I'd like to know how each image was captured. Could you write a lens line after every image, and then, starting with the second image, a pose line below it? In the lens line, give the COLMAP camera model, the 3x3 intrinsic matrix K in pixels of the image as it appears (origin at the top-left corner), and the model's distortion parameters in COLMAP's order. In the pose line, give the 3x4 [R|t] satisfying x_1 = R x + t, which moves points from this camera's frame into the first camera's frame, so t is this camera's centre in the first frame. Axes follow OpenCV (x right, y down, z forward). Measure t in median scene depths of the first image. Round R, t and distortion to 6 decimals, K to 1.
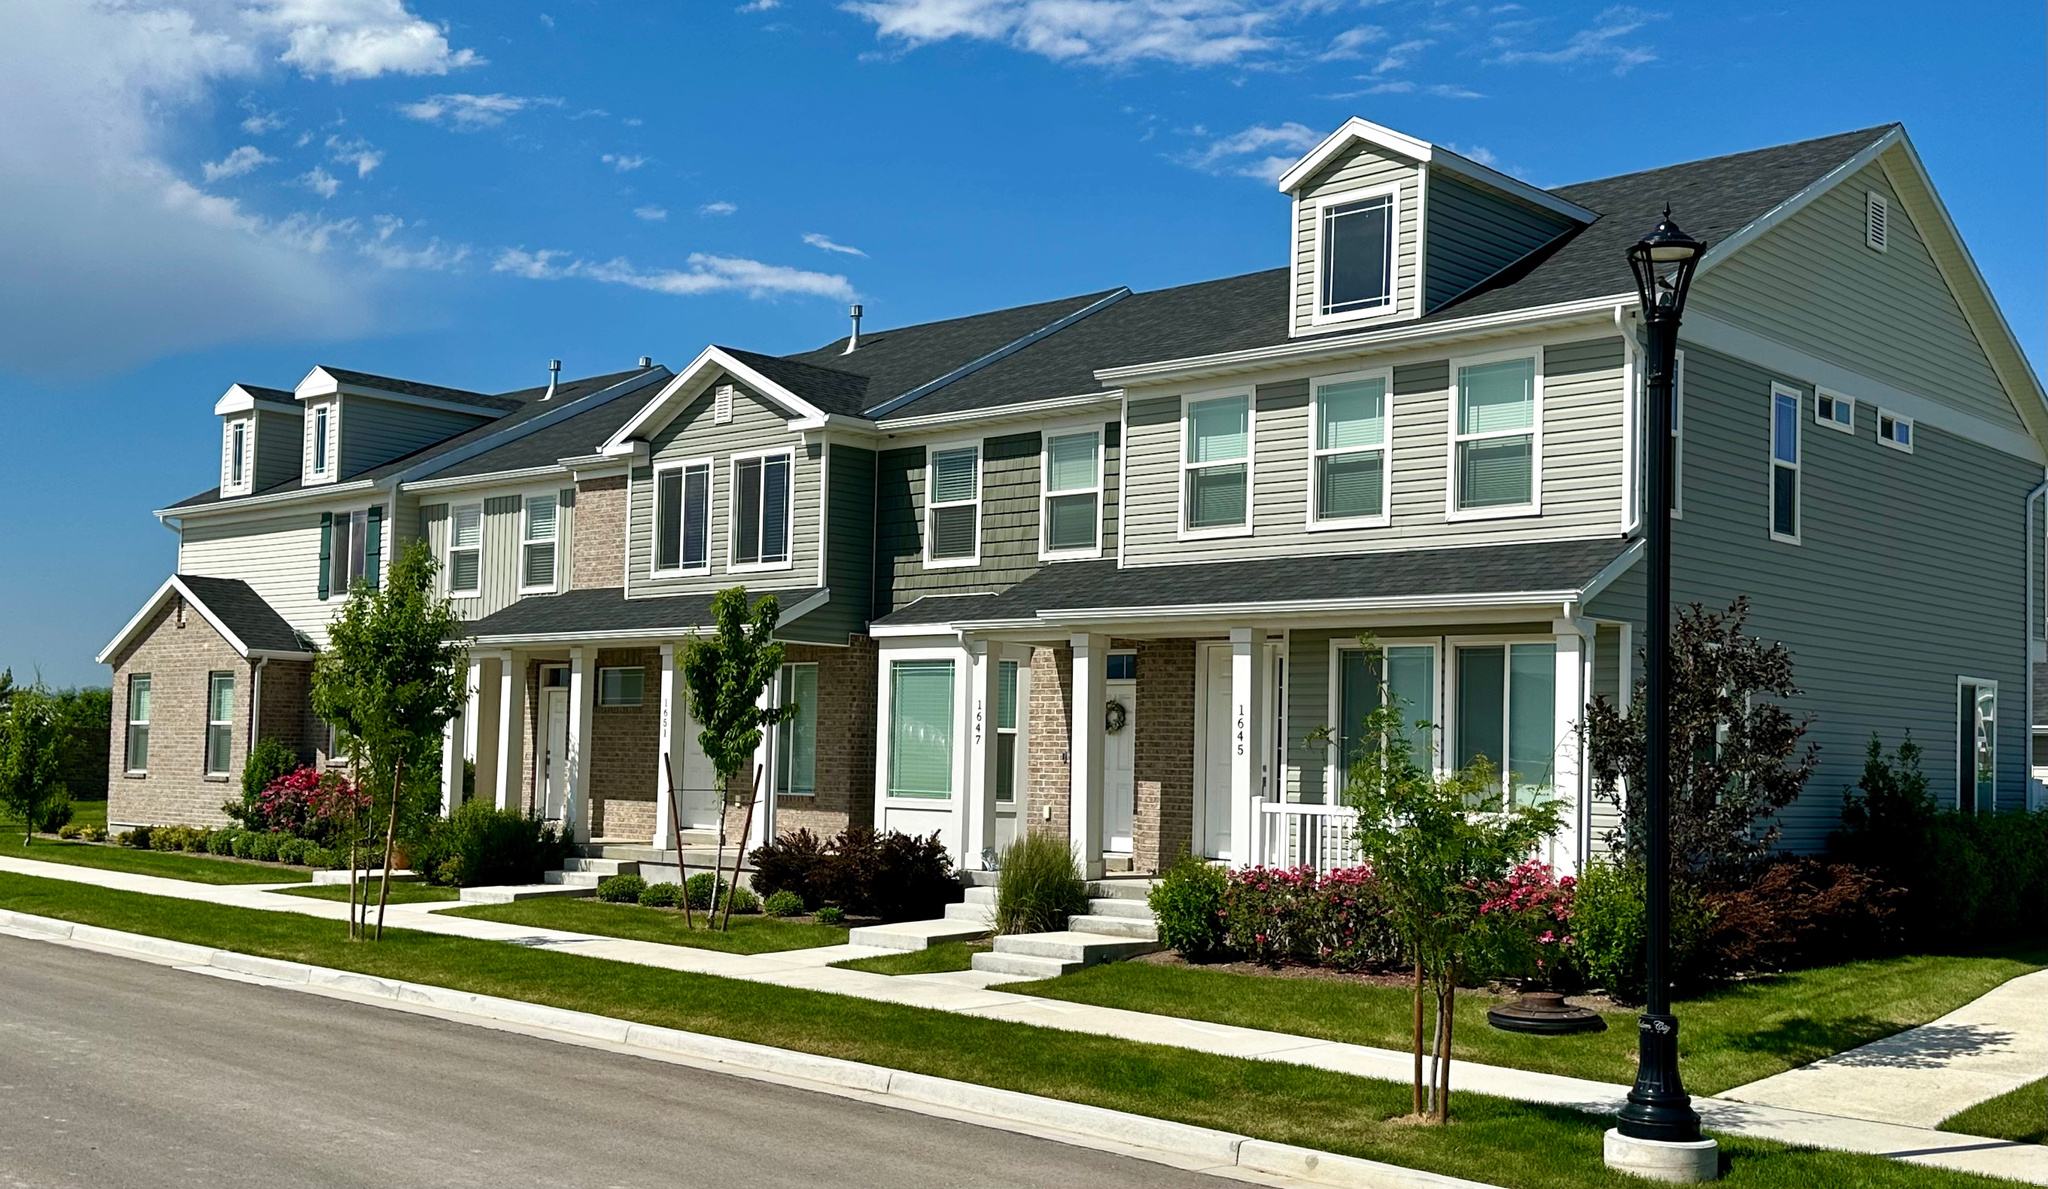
lens RADIAL K [[2108.1, 0, 1028.1], [0, 2108.1, 641.8], [0, 0, 1]] dist [0.101105, 0.002461]
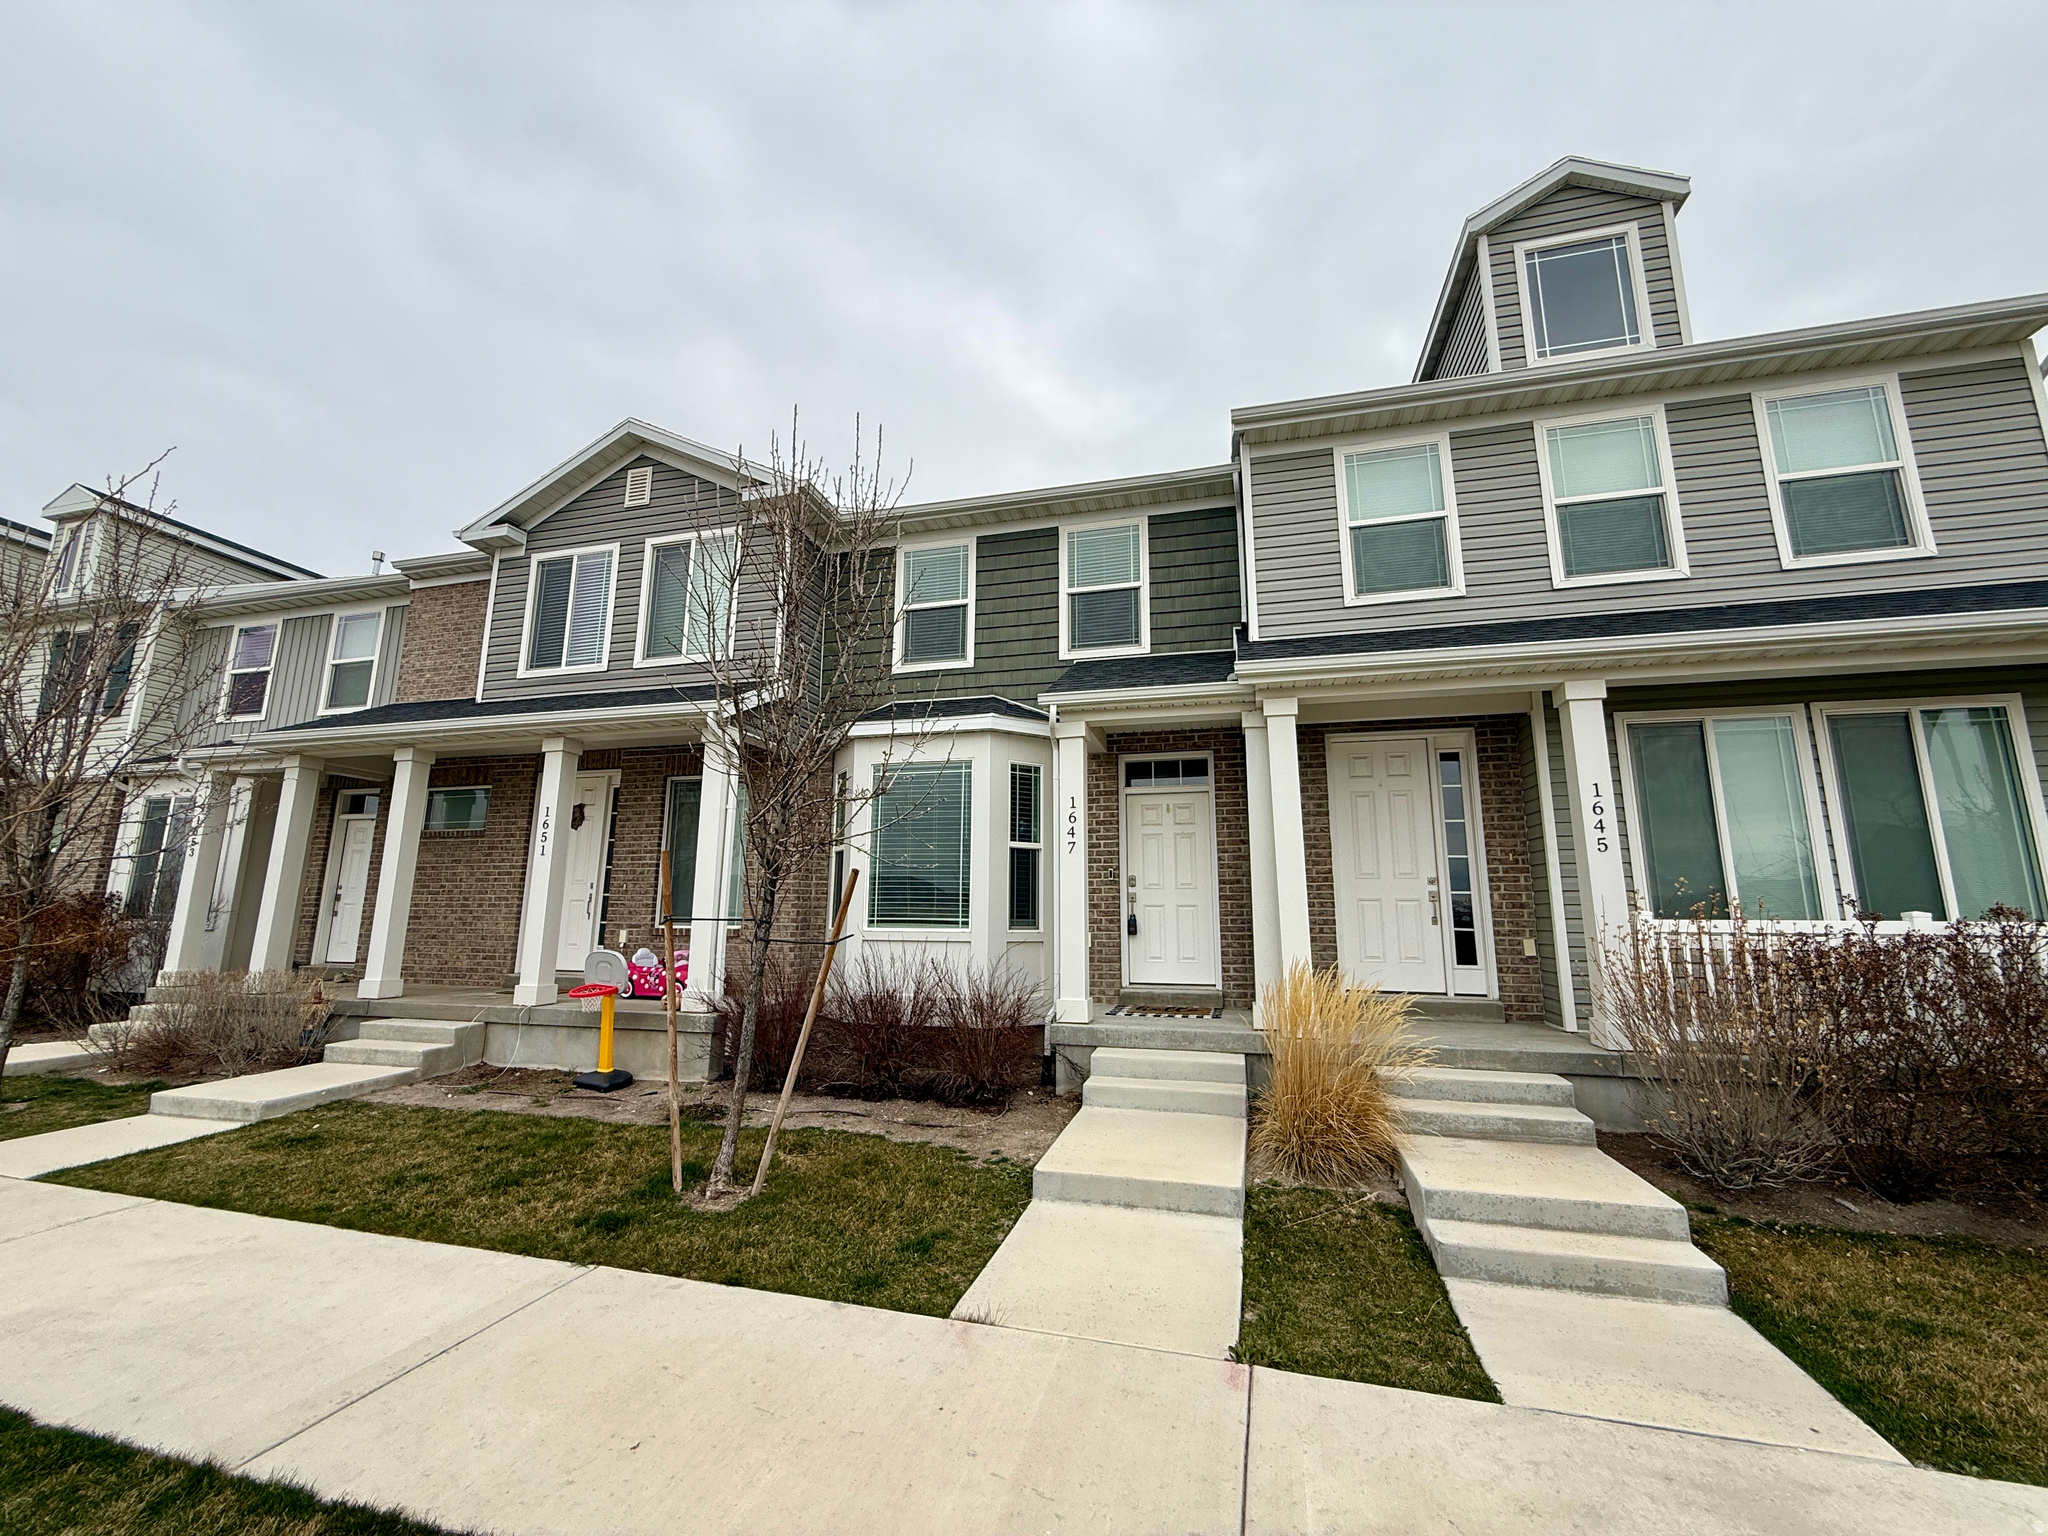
lens RADIAL K [[816.5, 0, 1023.1], [0, 816.5, 764.5], [0, 0, 1]] dist [0.000275, 0.000124]
pose [[0.884212, 0.066529, 0.462323, -0.172744], [-0.011232, 0.992547, -0.121348, 0.050685], [-0.466951, 0.102104, 0.878369, 0.716956]]
